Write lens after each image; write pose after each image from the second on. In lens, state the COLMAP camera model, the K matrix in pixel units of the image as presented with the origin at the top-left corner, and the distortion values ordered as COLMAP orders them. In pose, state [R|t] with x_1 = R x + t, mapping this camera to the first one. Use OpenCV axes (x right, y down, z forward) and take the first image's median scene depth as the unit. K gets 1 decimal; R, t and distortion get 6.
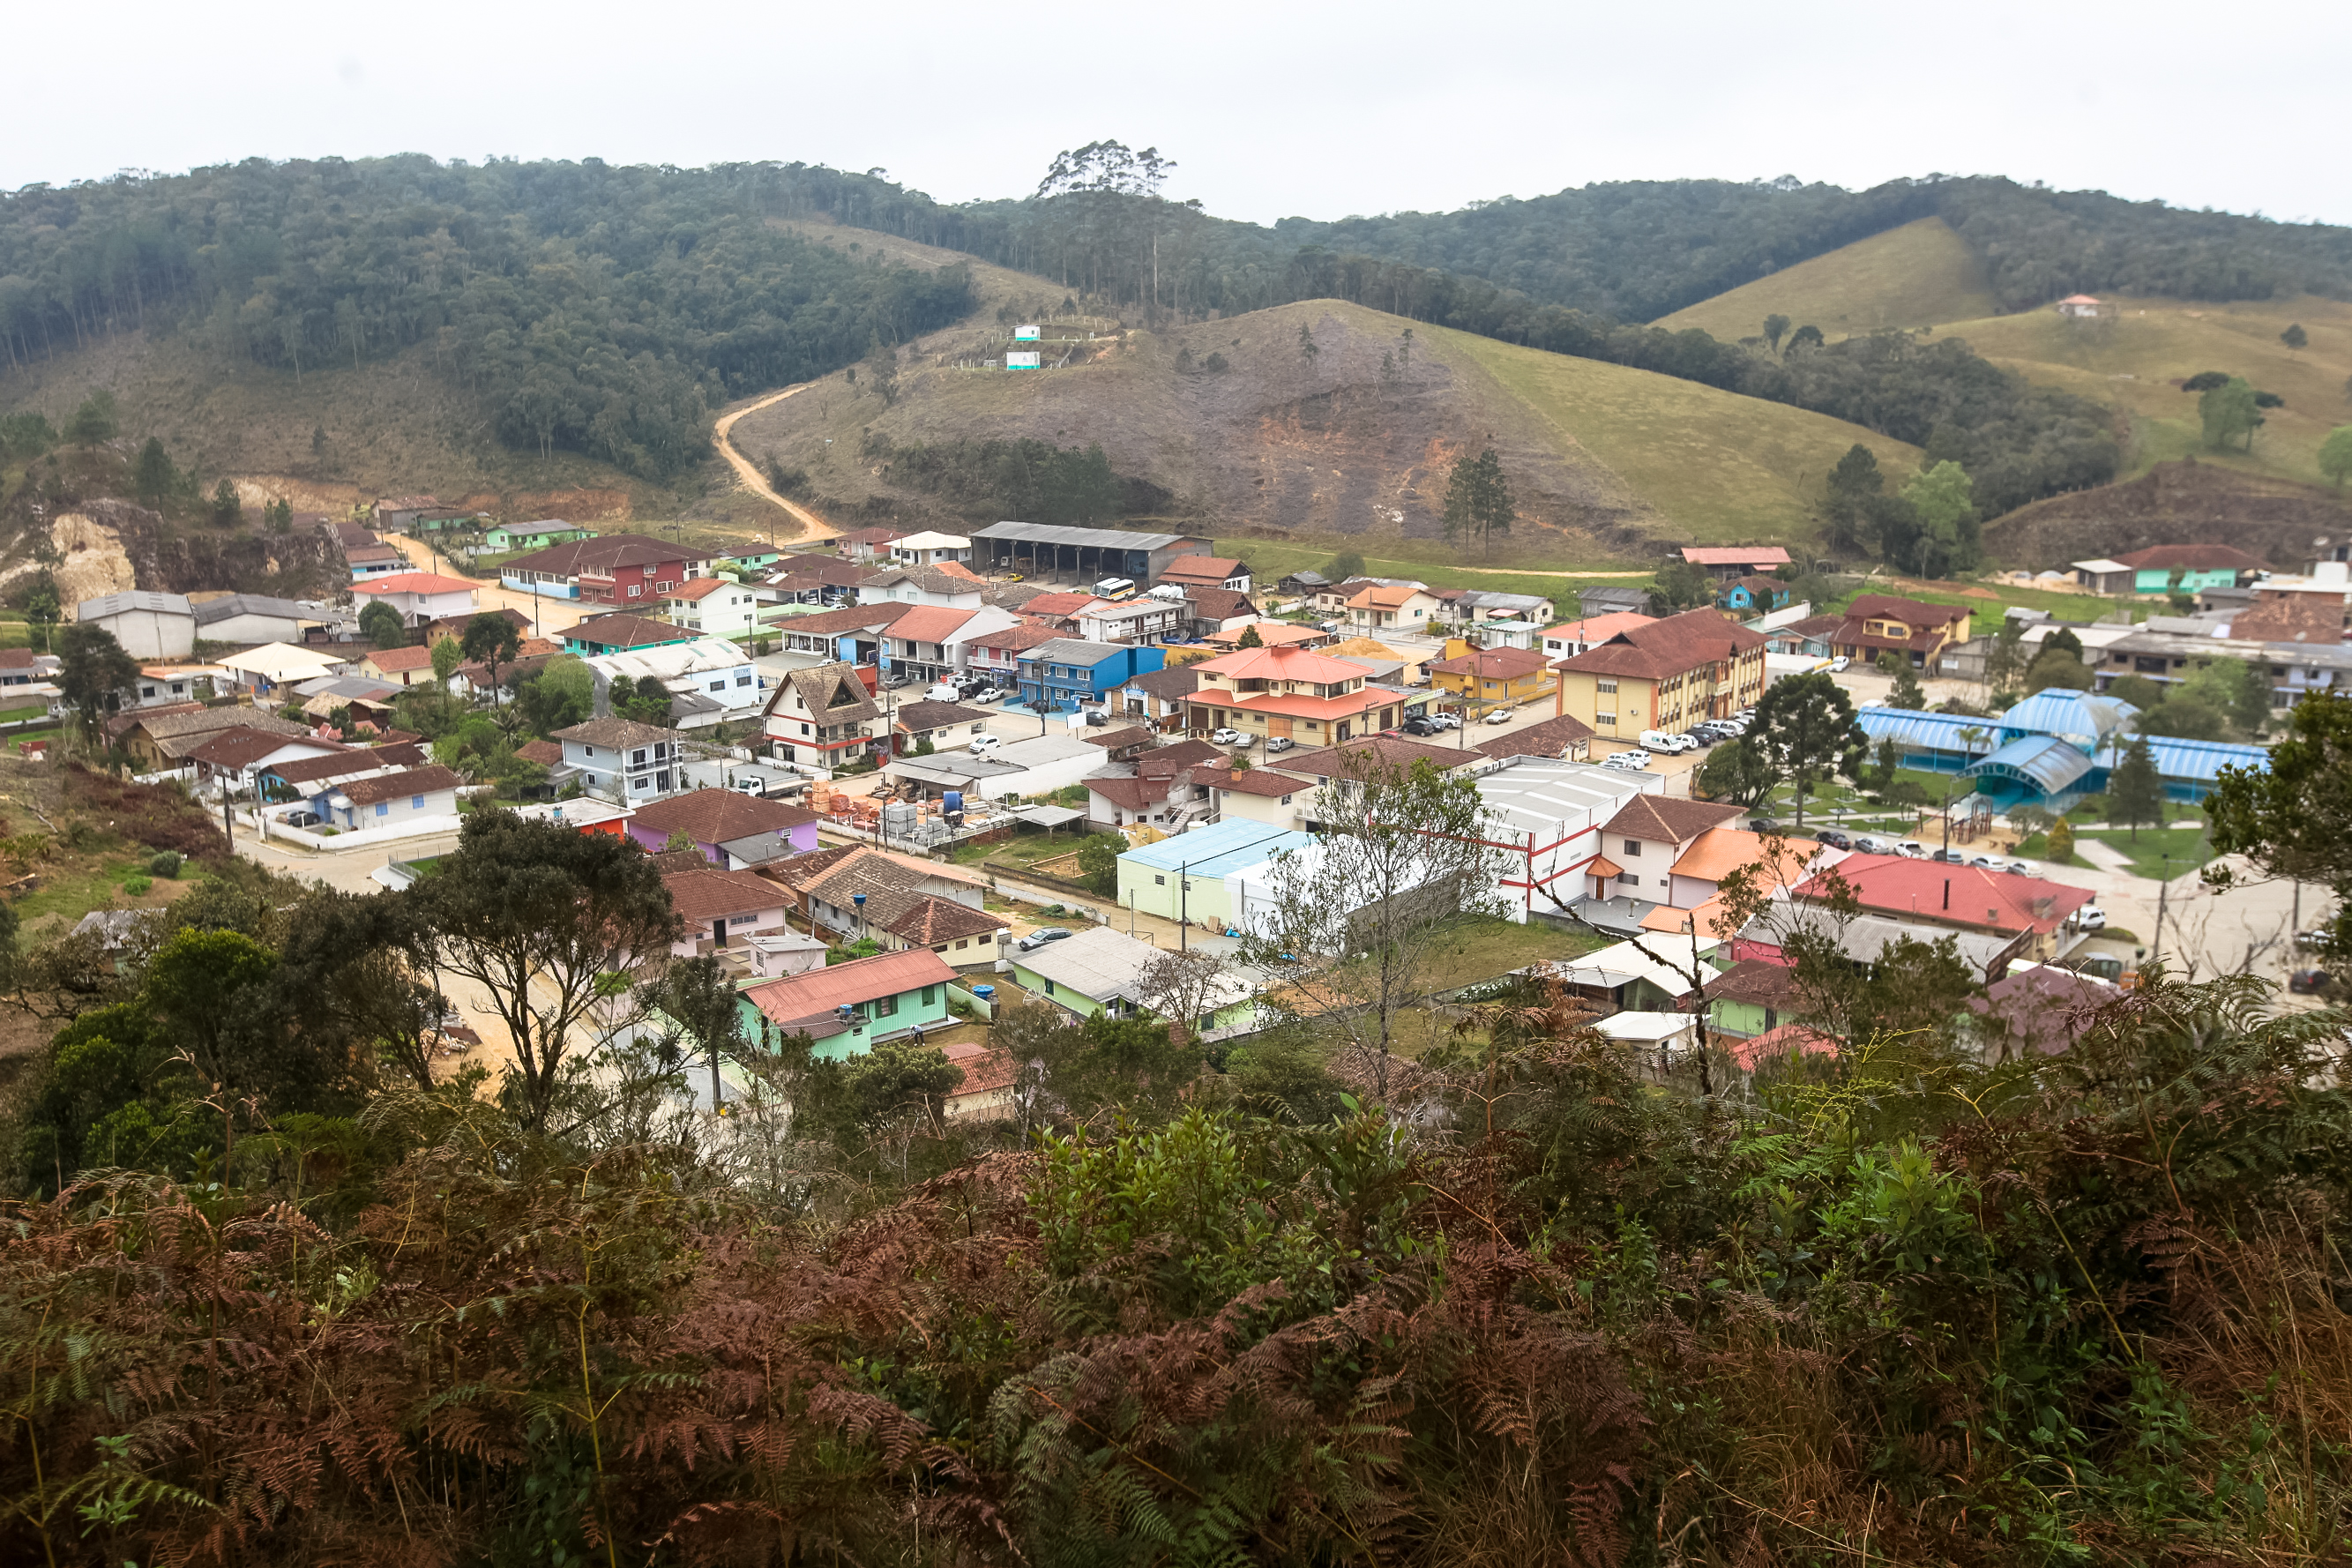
lens RADIAL K [[1986.8, 0, 1147.6], [0, 1986.8, 780.9], [0, 0, 1]] dist [-0.021776, 0.097453]
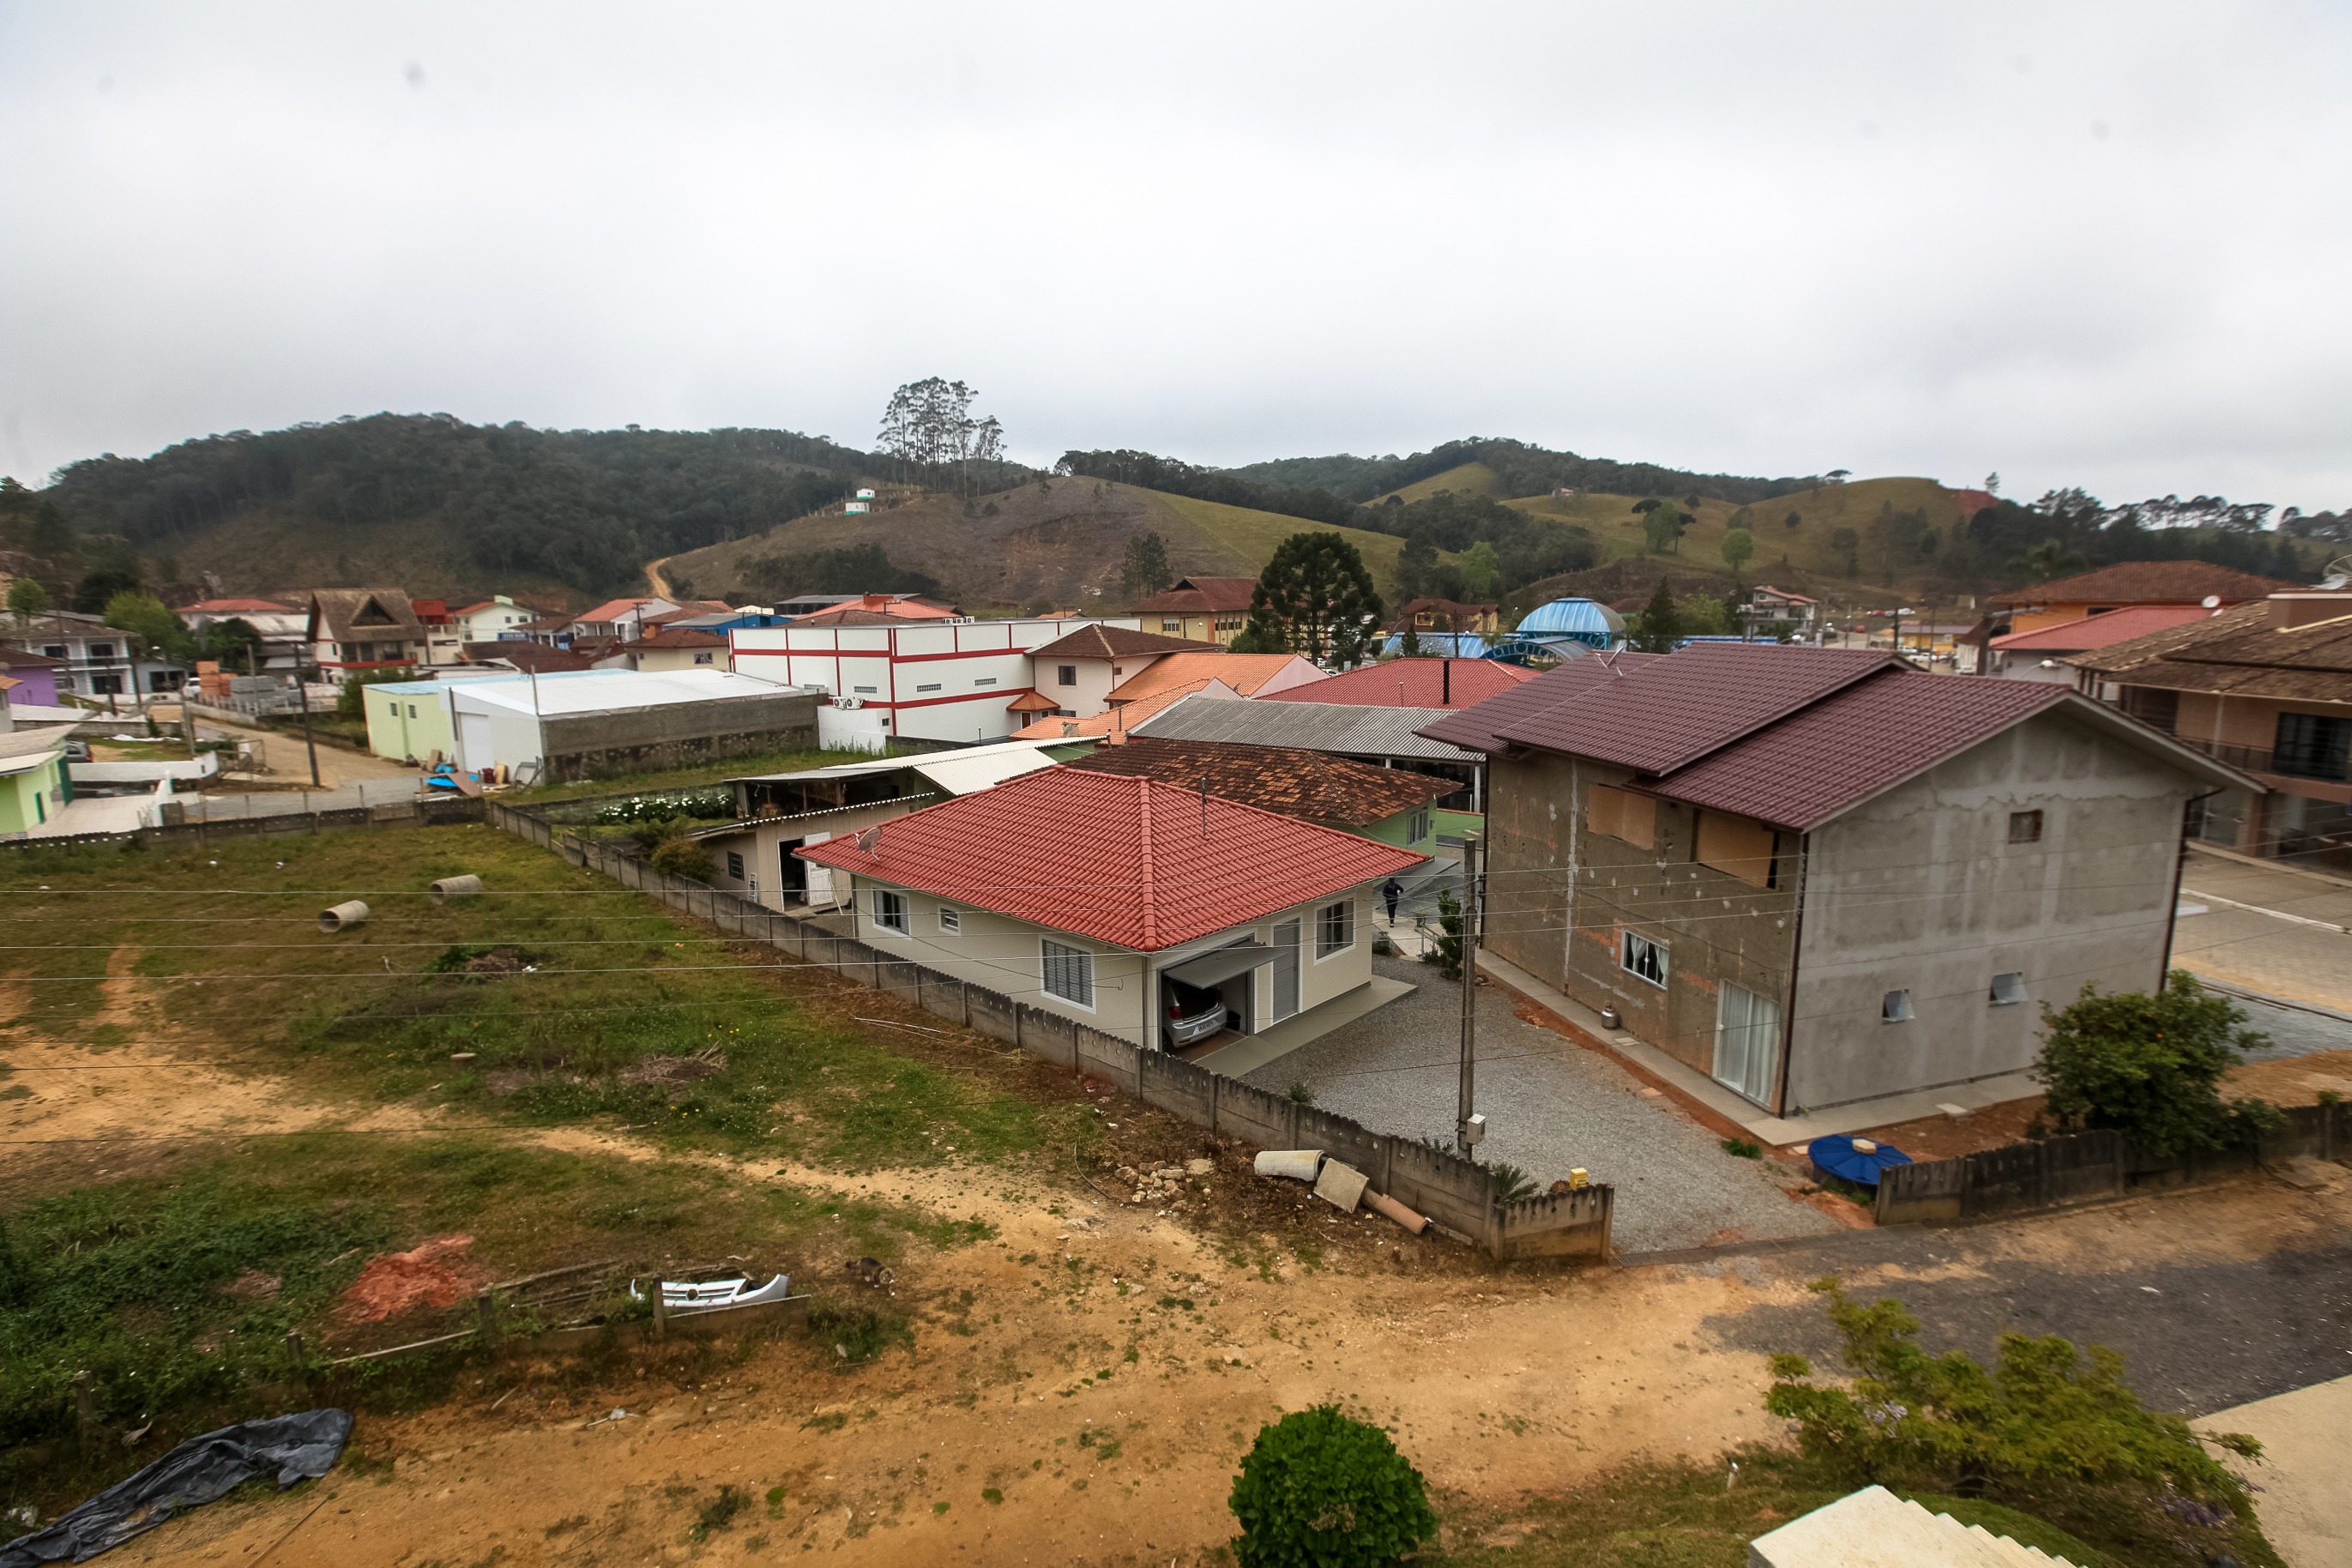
lens RADIAL K [[1093.2, 0, 1176.0], [0, 1093.2, 784.0], [0, 0, 1]] dist [-0.065100, 0.024363]
pose [[0.995838, -0.015654, 0.089783, 0.102545], [0.021163, 0.997929, -0.060739, 0.042875], [-0.088647, 0.062386, 0.994108, 0.235943]]
